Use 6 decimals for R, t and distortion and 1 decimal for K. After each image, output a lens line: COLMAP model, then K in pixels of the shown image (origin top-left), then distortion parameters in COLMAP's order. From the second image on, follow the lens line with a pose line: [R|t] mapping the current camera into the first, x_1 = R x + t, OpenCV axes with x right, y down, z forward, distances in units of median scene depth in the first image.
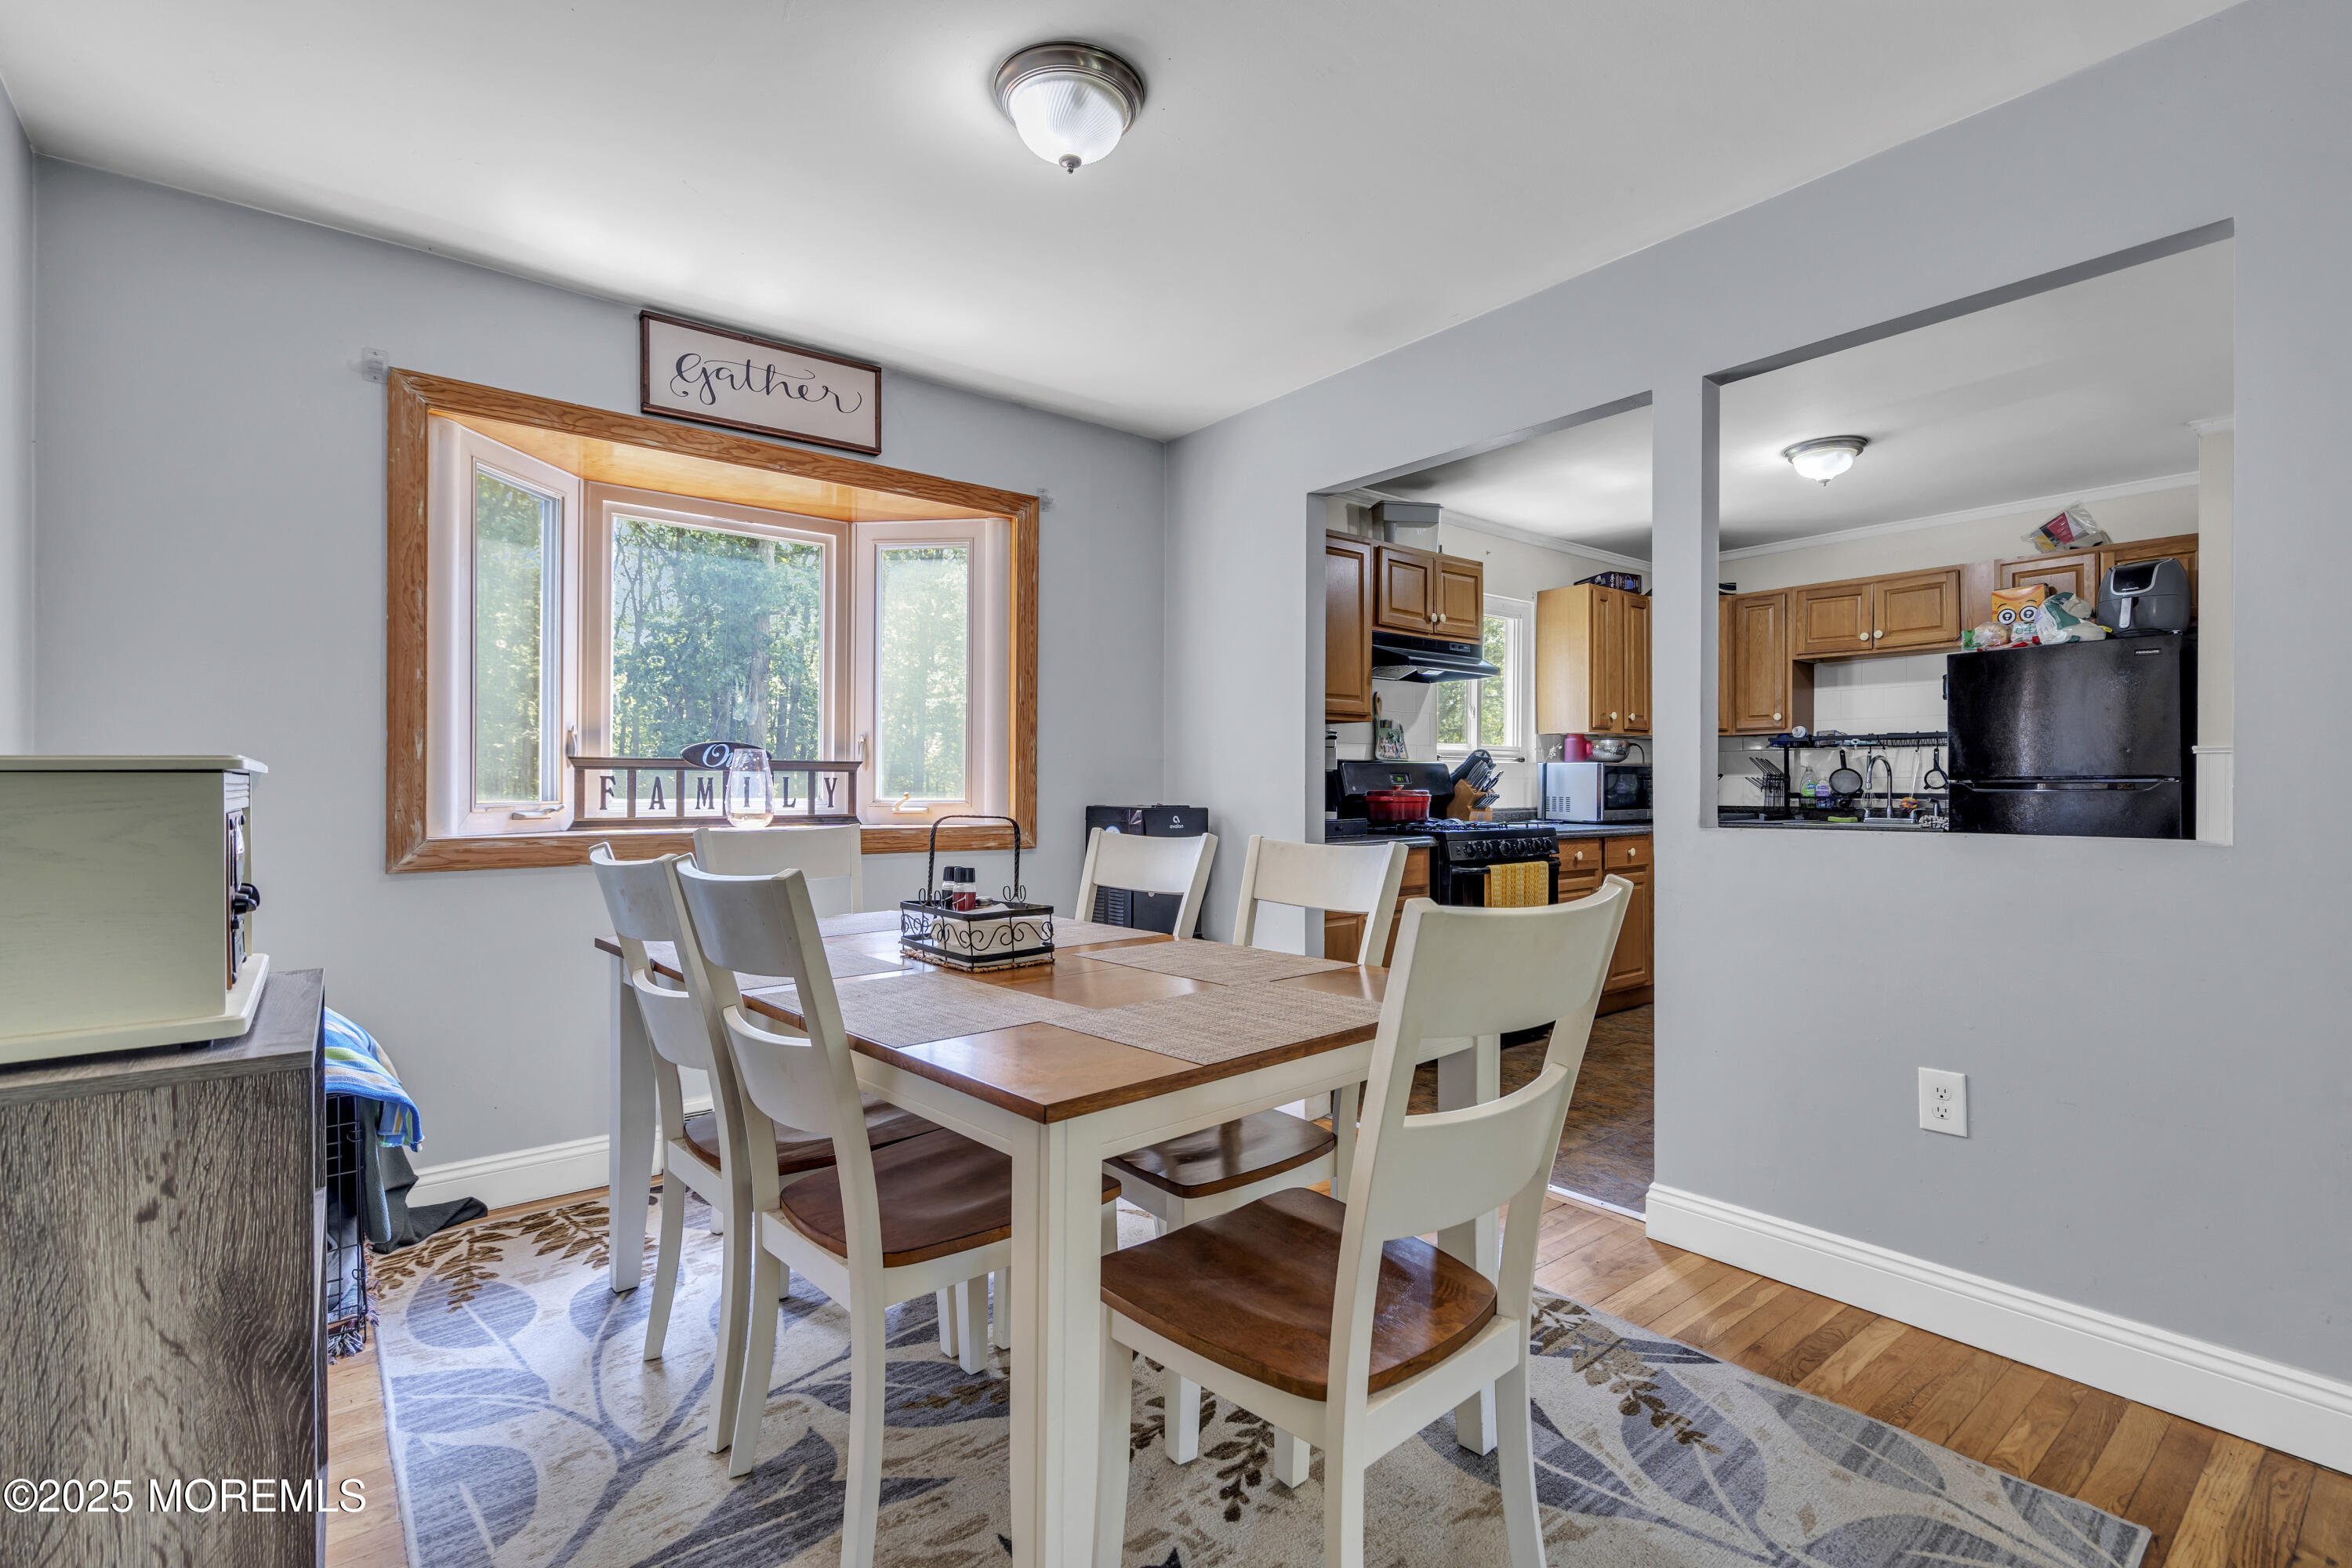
lens RADIAL K [[1069.1, 0, 1180.7], [0, 1069.1, 786.4], [0, 0, 1]] dist [-0.003115, 0.001813]
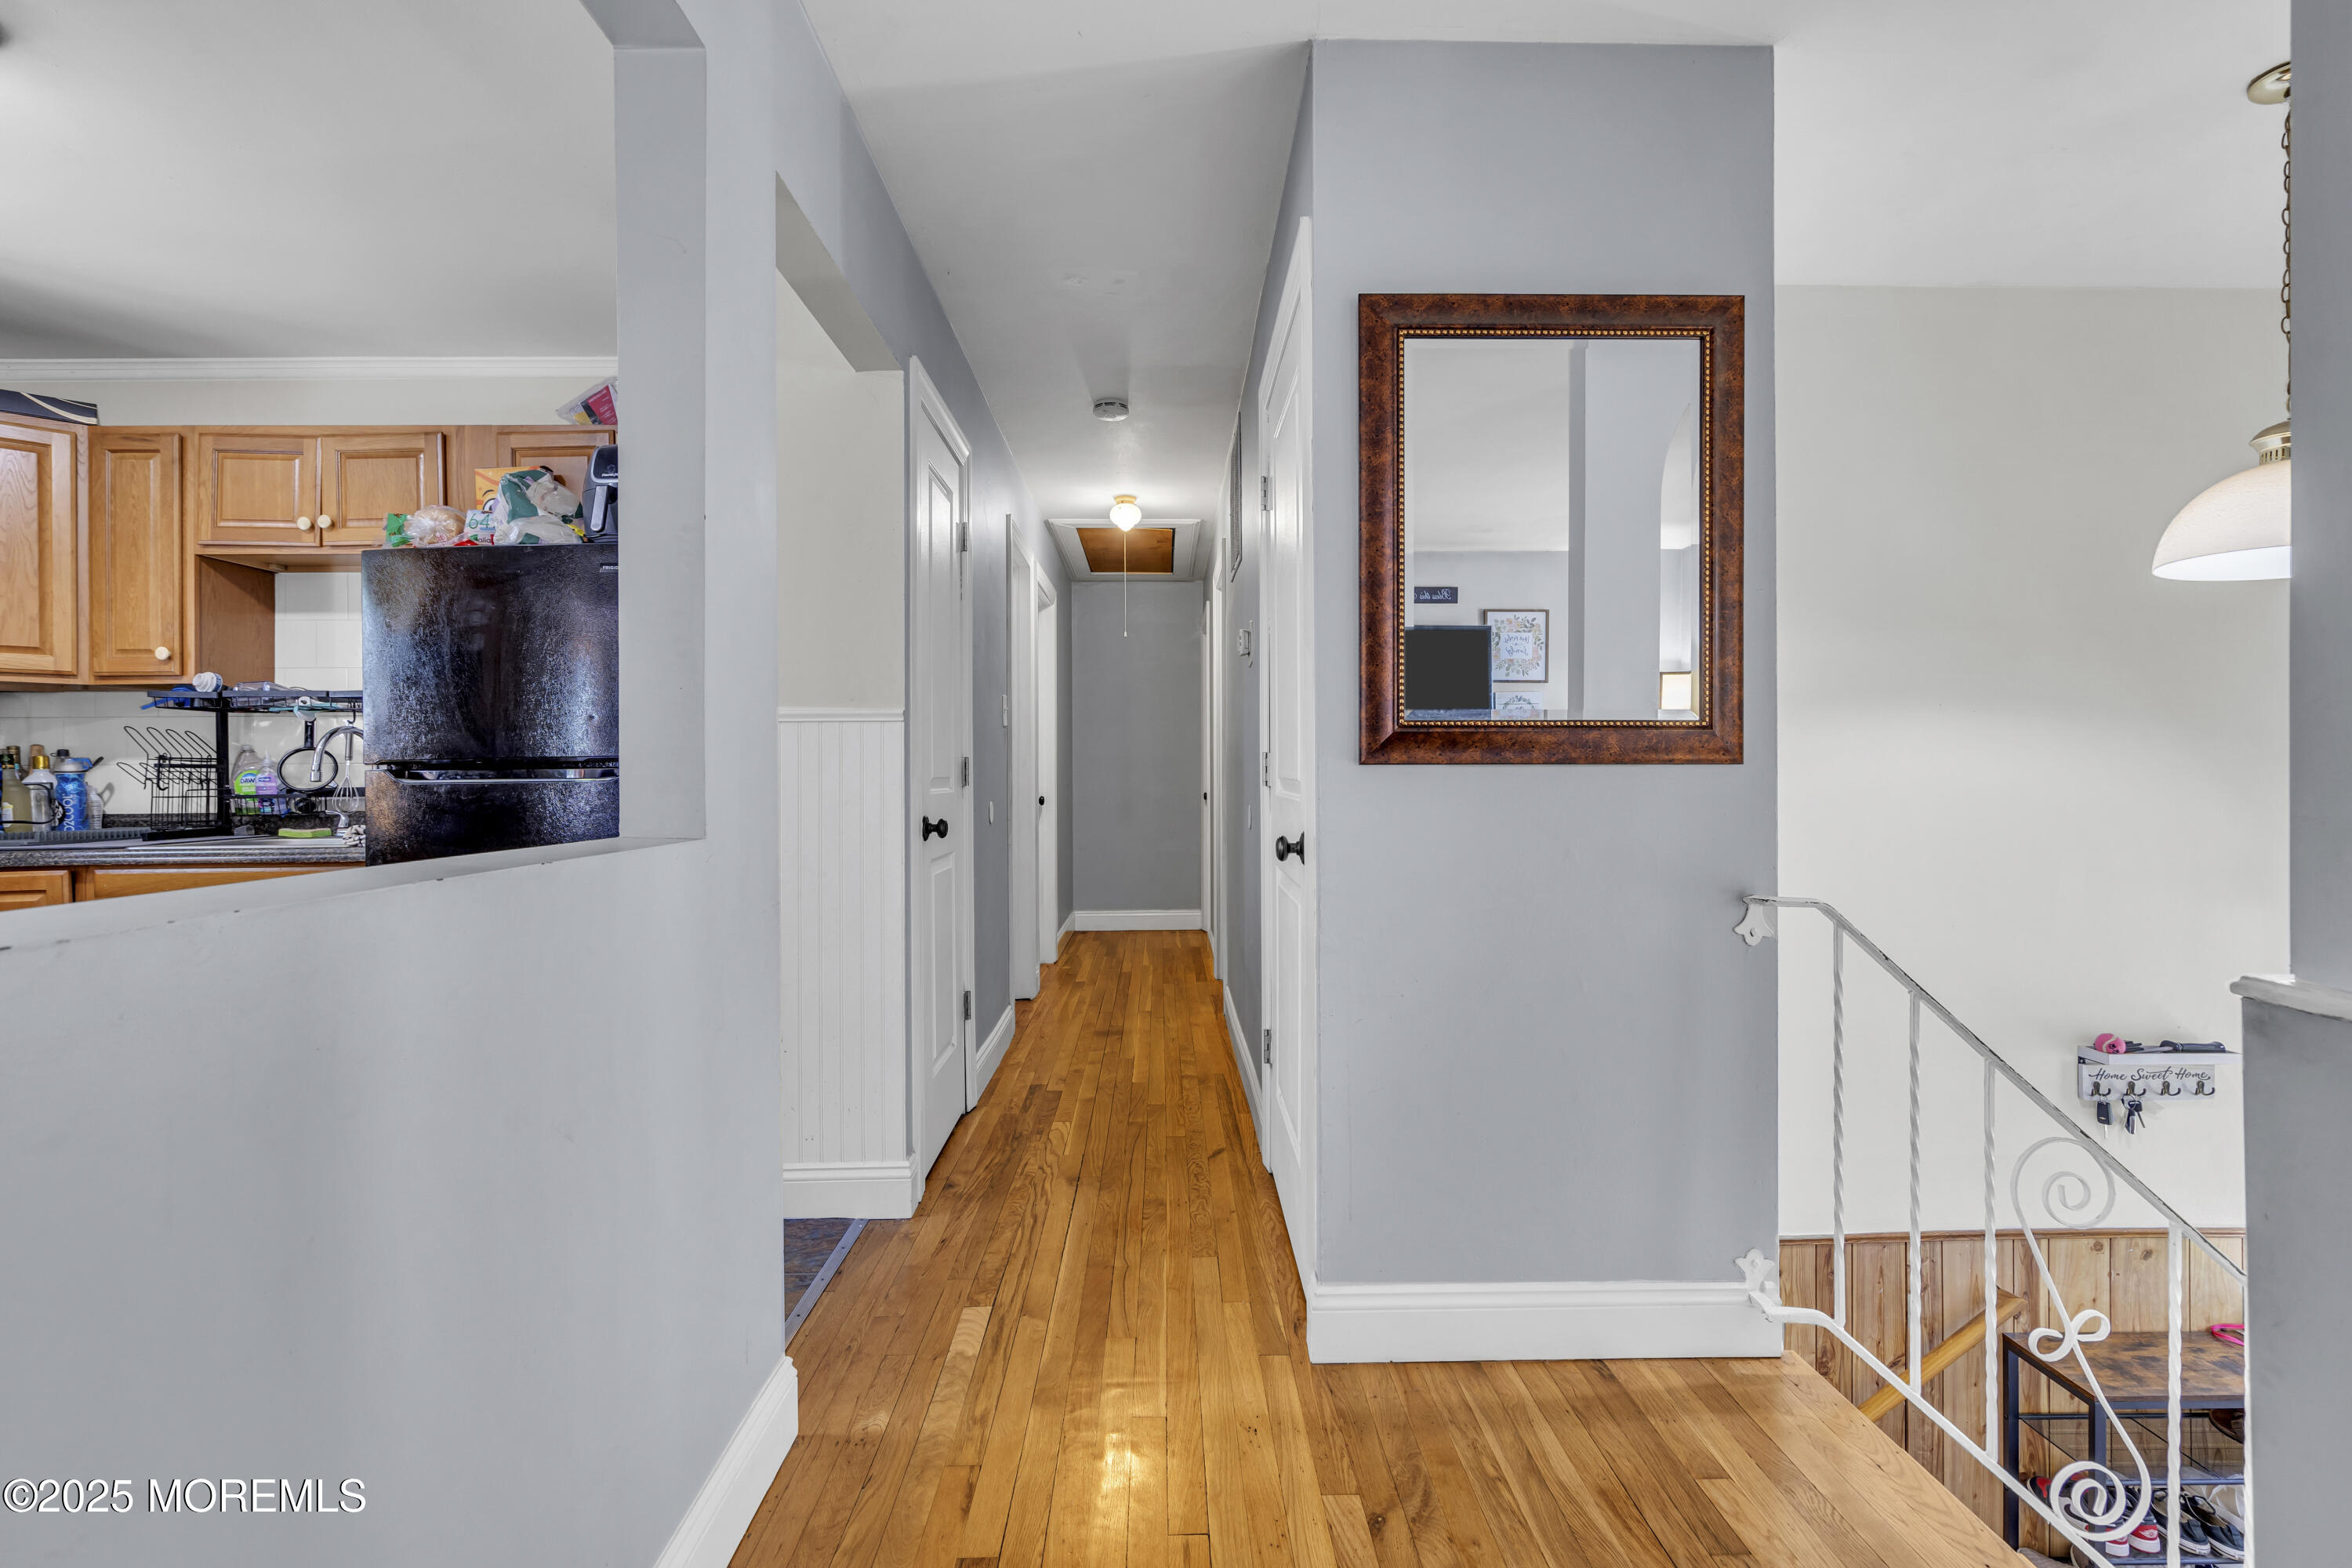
lens RADIAL K [[1069.1, 0, 1186.0], [0, 1069.1, 765.6], [0, 0, 1]] dist [-0.003115, 0.001813]
pose [[0.604376, -0.001746, 0.796697, 0.654149], [0.010456, 0.999929, -0.005740, 0.002775], [-0.796630, 0.011800, 0.604352, 0.361188]]
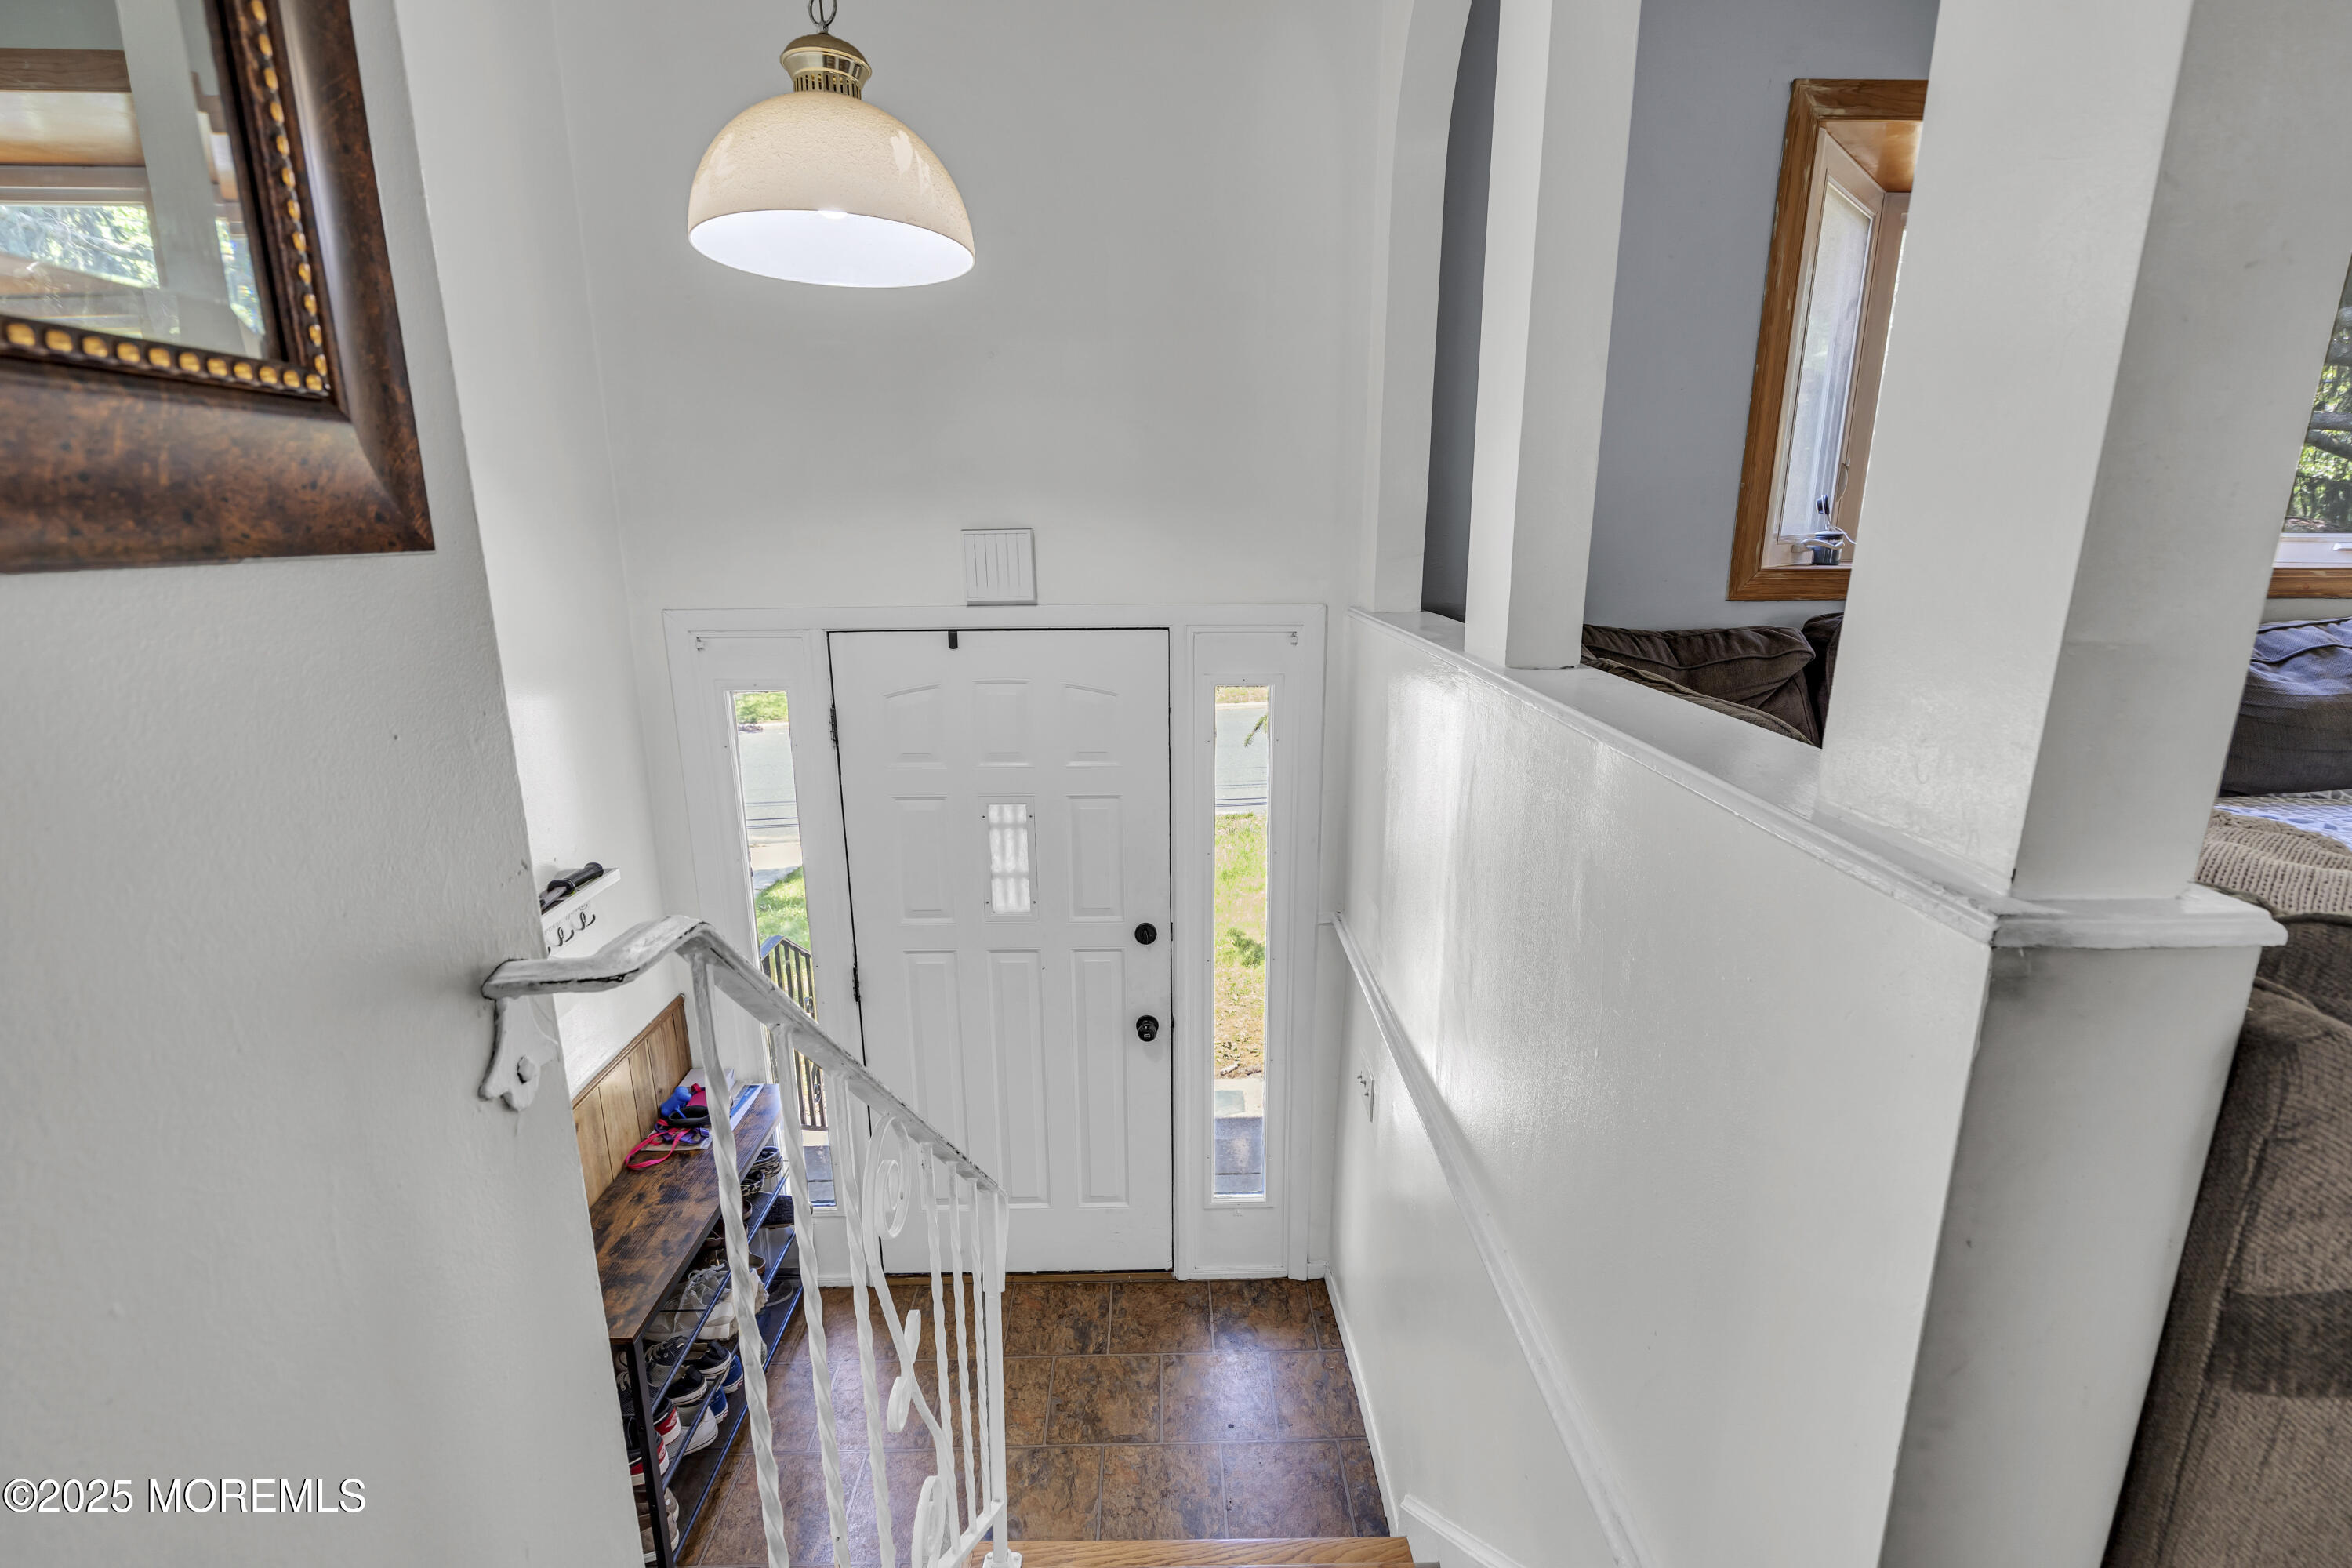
lens RADIAL K [[1069.1, 0, 1187.9], [0, 1069.1, 786.7], [0, 0, 1]] dist [-0.003115, 0.001813]
pose [[-0.798938, -0.146692, 0.583249, 1.066456], [0.005431, 0.967998, 0.250899, -0.002964], [-0.601389, 0.203620, -0.772574, 0.519671]]
